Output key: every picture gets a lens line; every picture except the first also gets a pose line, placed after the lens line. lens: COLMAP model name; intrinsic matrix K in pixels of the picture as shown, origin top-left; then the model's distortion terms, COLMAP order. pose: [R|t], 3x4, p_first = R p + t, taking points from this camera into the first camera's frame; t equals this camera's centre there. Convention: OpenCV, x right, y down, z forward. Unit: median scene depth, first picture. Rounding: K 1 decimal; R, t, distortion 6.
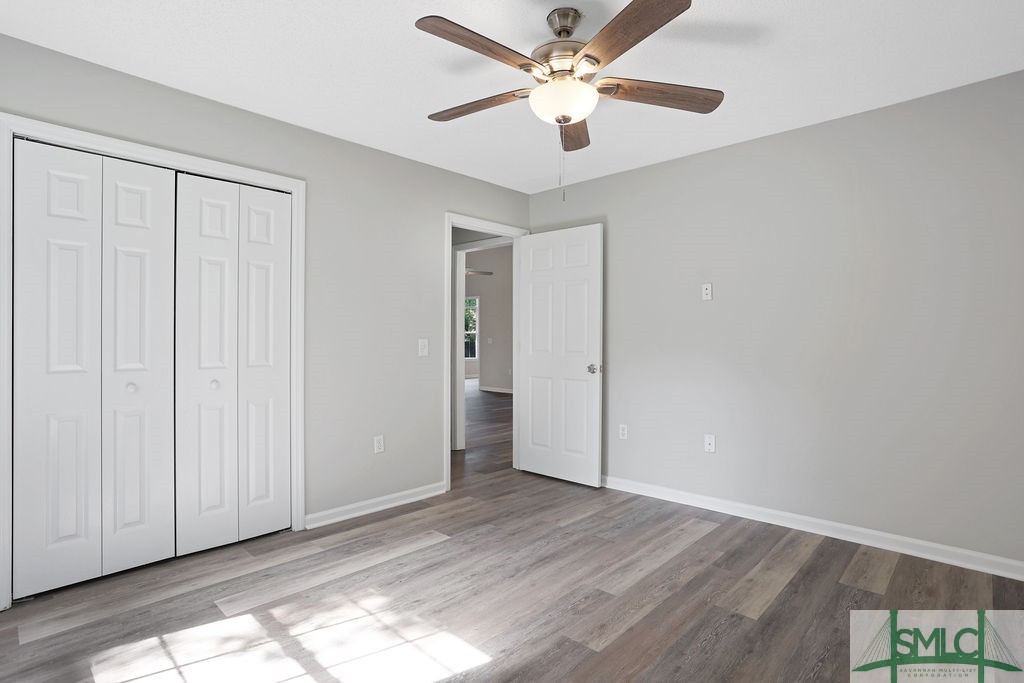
lens RADIAL K [[512.7, 0, 509.1], [0, 512.7, 336.8], [0, 0, 1]] dist [-0.061924, 0.032271]
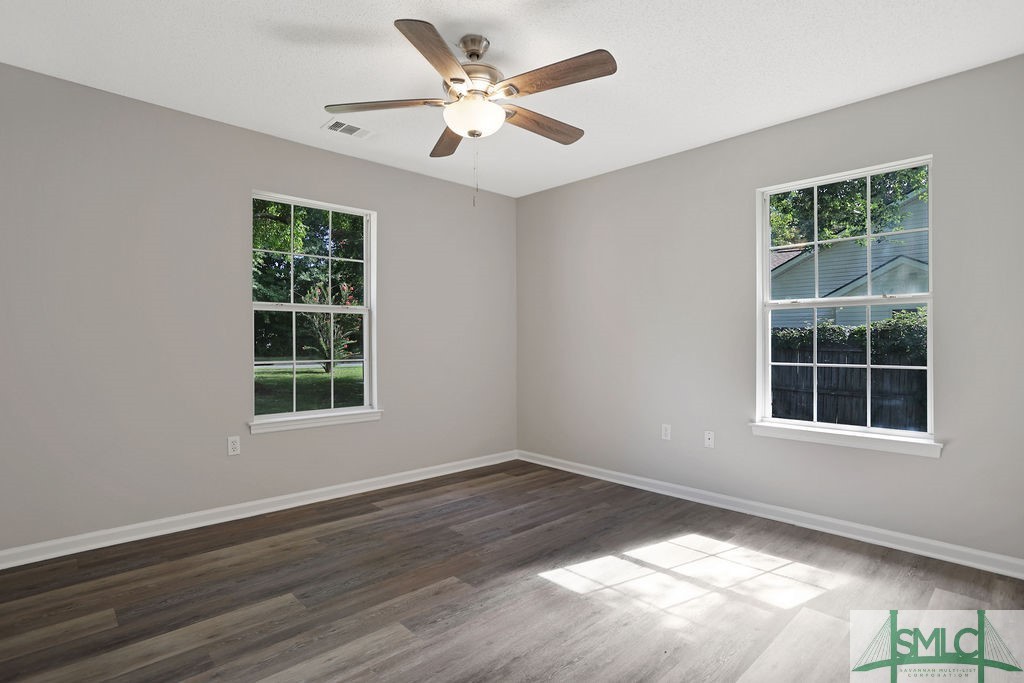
lens RADIAL K [[512.7, 0, 509.1], [0, 512.7, 336.8], [0, 0, 1]] dist [-0.061924, 0.032271]
pose [[-0.998670, -0.000038, 0.051567, -0.021577], [-0.000474, 0.999964, -0.008456, 0.023114], [-0.051565, -0.008469, -0.998634, 1.686460]]
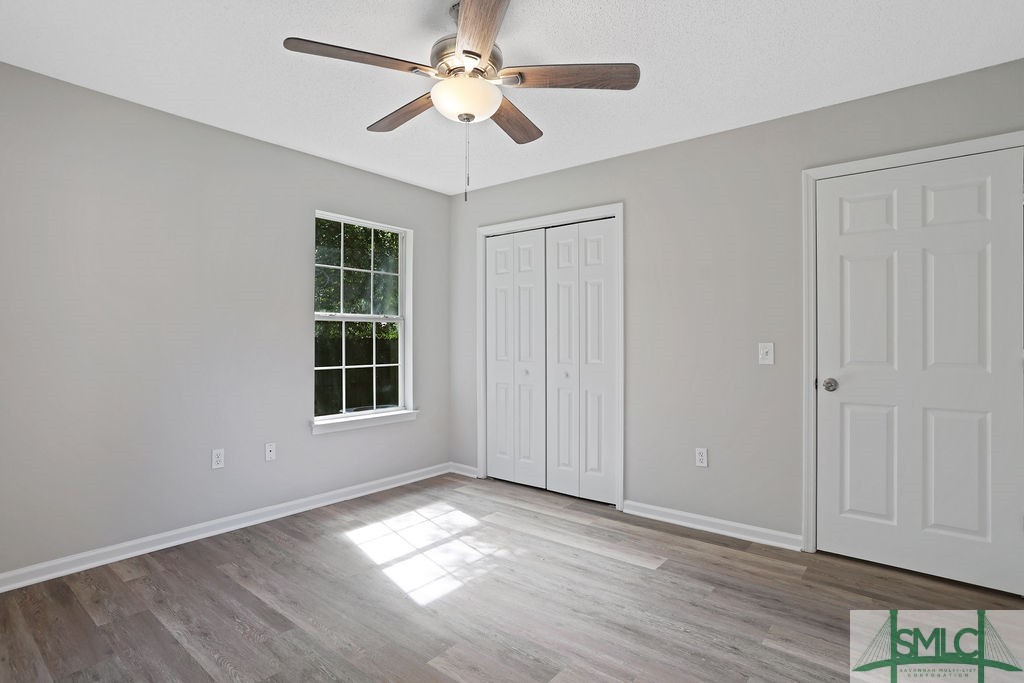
lens RADIAL K [[512.7, 0, 509.1], [0, 512.7, 336.8], [0, 0, 1]] dist [-0.061924, 0.032271]
pose [[0.084268, -0.006204, -0.996424, 0.863961], [-0.000075, 0.999981, -0.006233, -0.000948], [0.996443, 0.000600, 0.084266, 0.796572]]
